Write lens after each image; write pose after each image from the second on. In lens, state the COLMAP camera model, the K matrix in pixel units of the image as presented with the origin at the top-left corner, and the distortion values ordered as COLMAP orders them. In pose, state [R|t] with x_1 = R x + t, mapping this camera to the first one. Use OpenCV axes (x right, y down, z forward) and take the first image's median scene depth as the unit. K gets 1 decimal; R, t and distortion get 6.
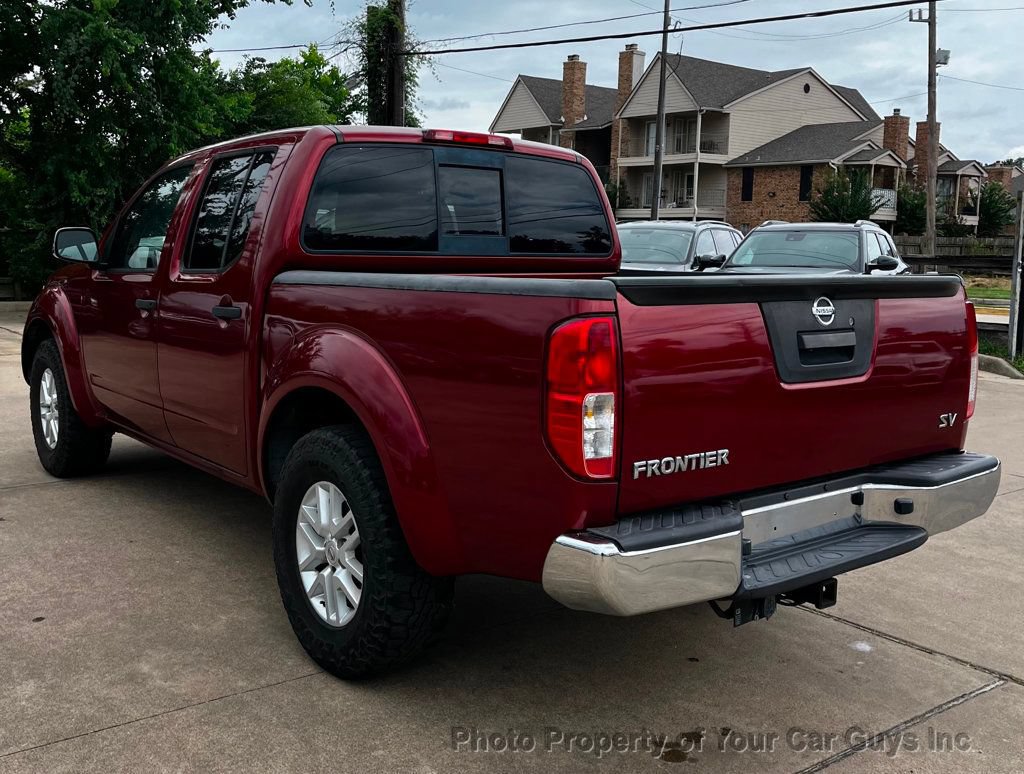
lens RADIAL K [[1039.7, 0, 525.8], [0, 1039.7, 375.9], [0, 0, 1]] dist [0.037446, 0.000000]
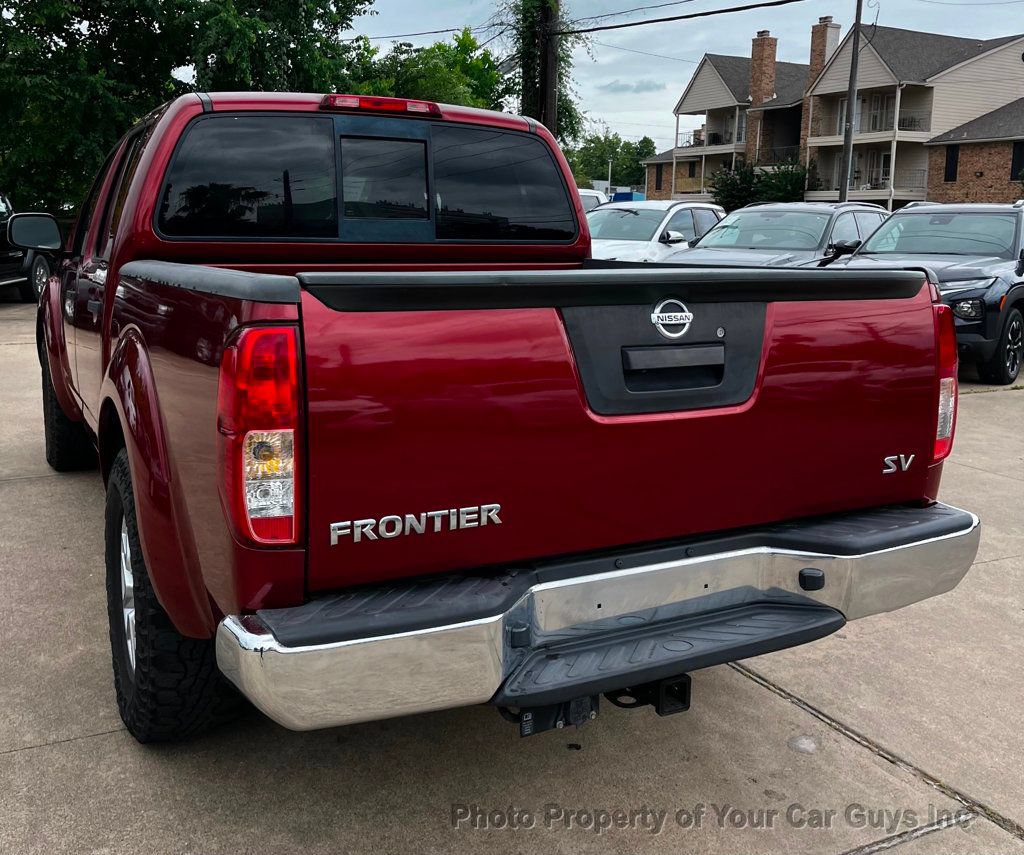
lens RADIAL K [[1040.3, 0, 523.8], [0, 1040.3, 384.0], [0, 0, 1]] dist [0.030008, 0.000000]
pose [[0.982546, 0.024085, -0.184453, 0.240246], [-0.020178, 0.999531, 0.023031, -0.022828], [0.184921, -0.018908, 0.982571, 0.189285]]
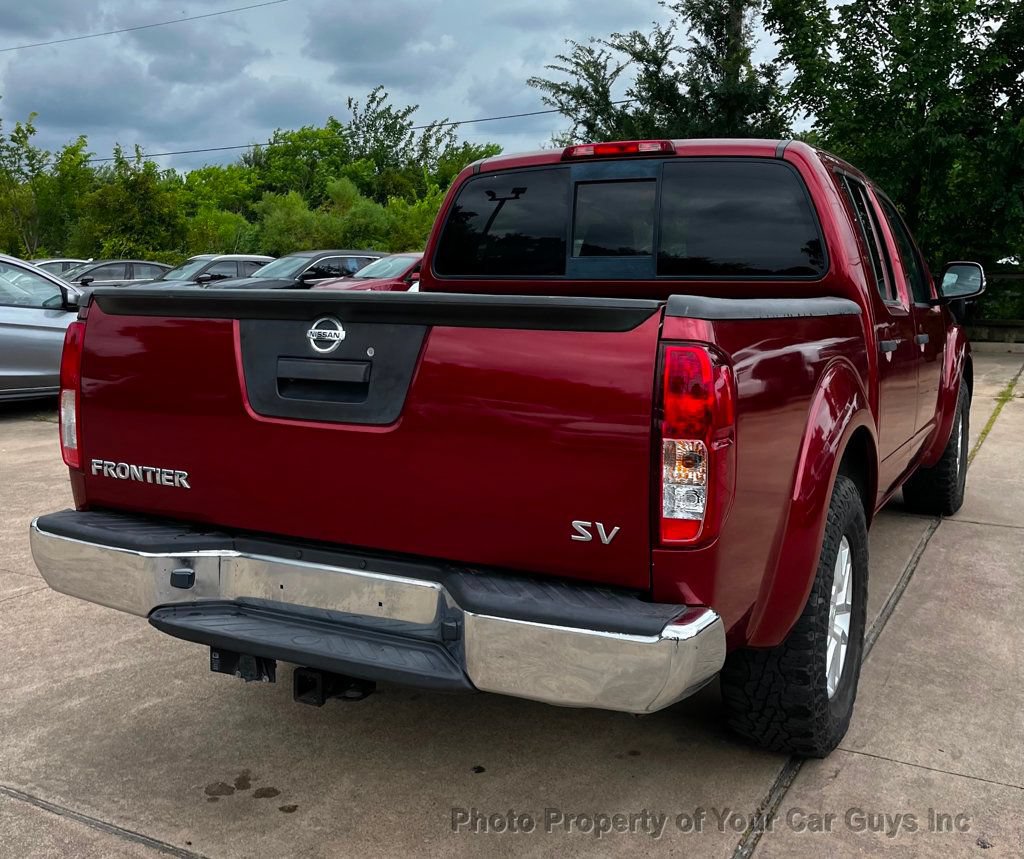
lens RADIAL K [[1040.3, 0, 491.9], [0, 1040.3, 387.0], [0, 0, 1]] dist [0.030008, 0.000000]
pose [[0.385693, 0.080034, -0.919149, 0.807559], [-0.109591, 0.993152, 0.040491, -0.051937], [0.916095, 0.085114, 0.391823, 0.606874]]
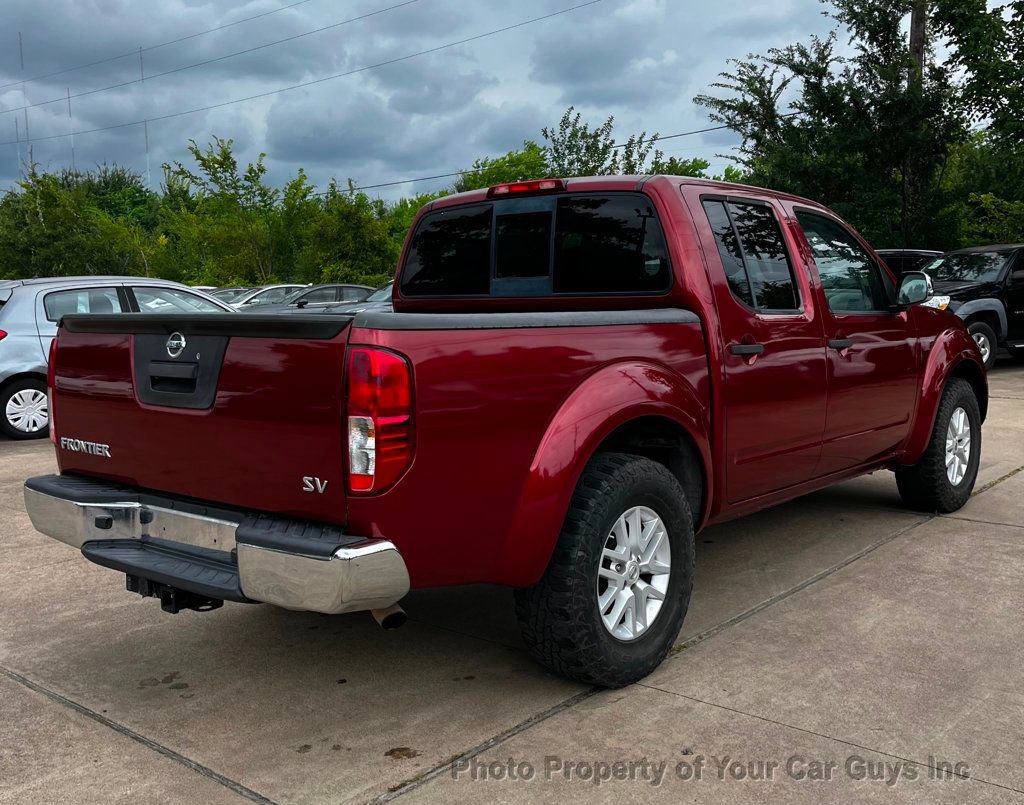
lens RADIAL K [[1033.3, 0, 509.2], [0, 1033.3, 399.8], [0, 0, 1]] dist [0.022407, 0.000000]
pose [[0.185602, 0.077851, -0.979536, 1.080026], [-0.097260, 0.993417, 0.060526, -0.079229], [0.977800, 0.084036, 0.191952, 0.857554]]
